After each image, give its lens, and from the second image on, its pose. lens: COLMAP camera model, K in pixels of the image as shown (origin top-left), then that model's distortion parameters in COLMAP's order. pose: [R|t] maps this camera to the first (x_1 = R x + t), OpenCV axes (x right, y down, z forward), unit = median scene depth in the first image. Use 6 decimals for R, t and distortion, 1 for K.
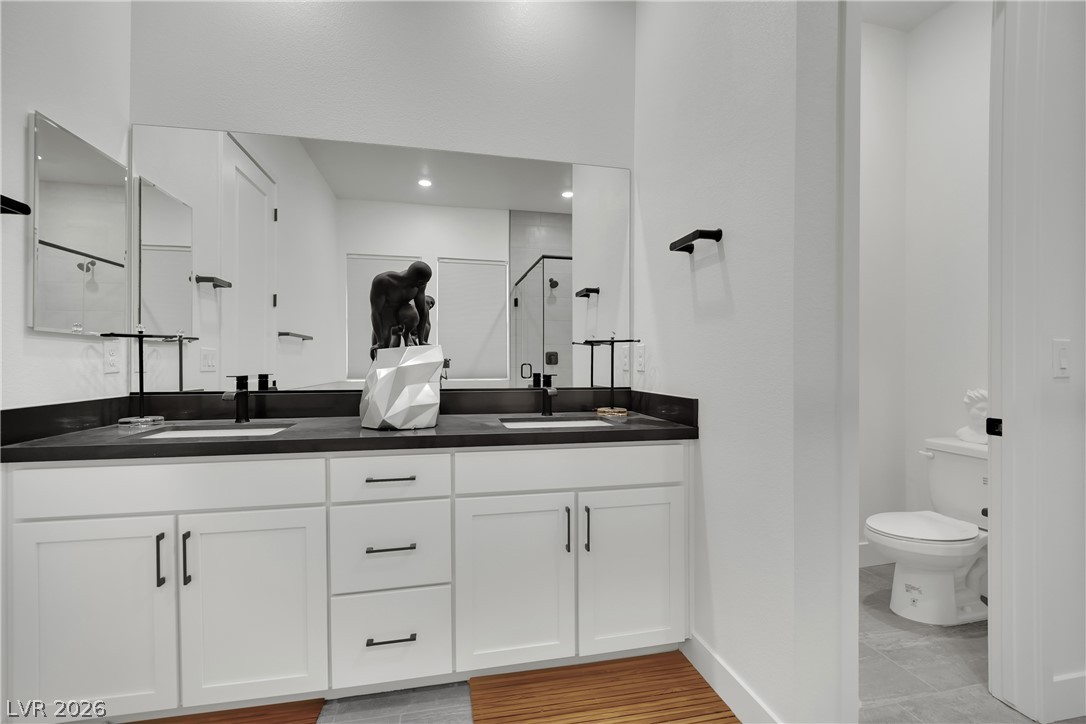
lens RADIAL K [[447.5, 0, 526.6], [0, 447.5, 363.0], [0, 0, 1]] dist [-0.013853, -0.000175]
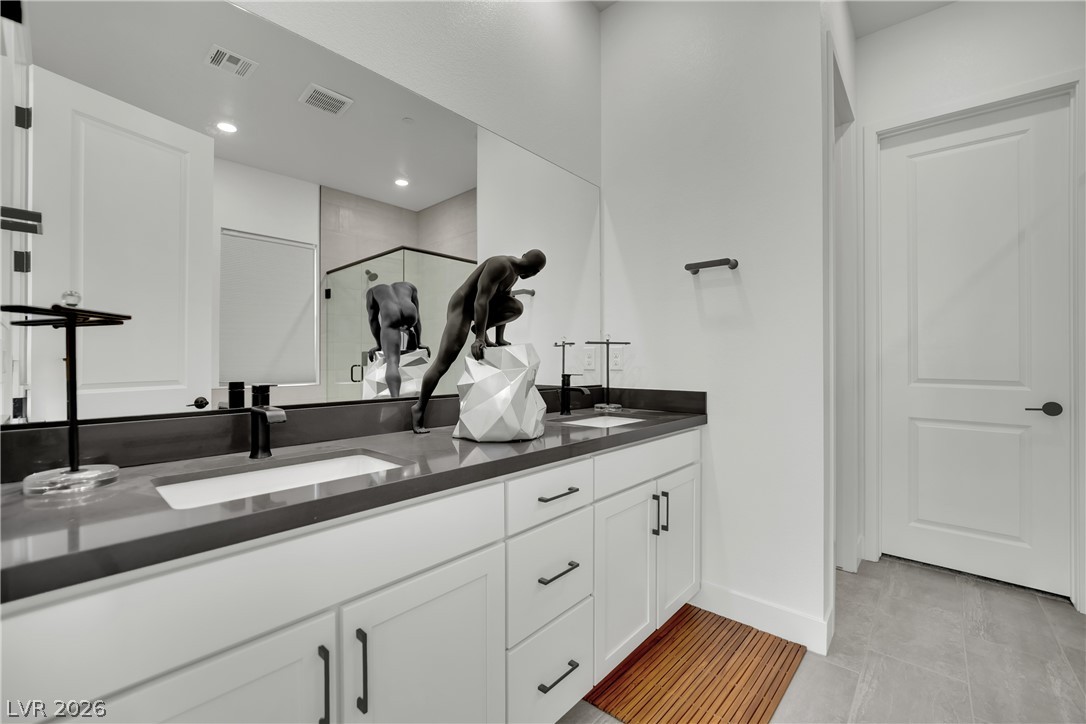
lens RADIAL K [[447.5, 0, 531.2], [0, 447.5, 359.9], [0, 0, 1]] dist [-0.013853, -0.000175]
pose [[0.809011, 0.003238, 0.587785, -0.609996], [0.002562, 0.999956, -0.009035, 0.001845], [-0.587788, 0.008815, 0.808967, 0.220981]]
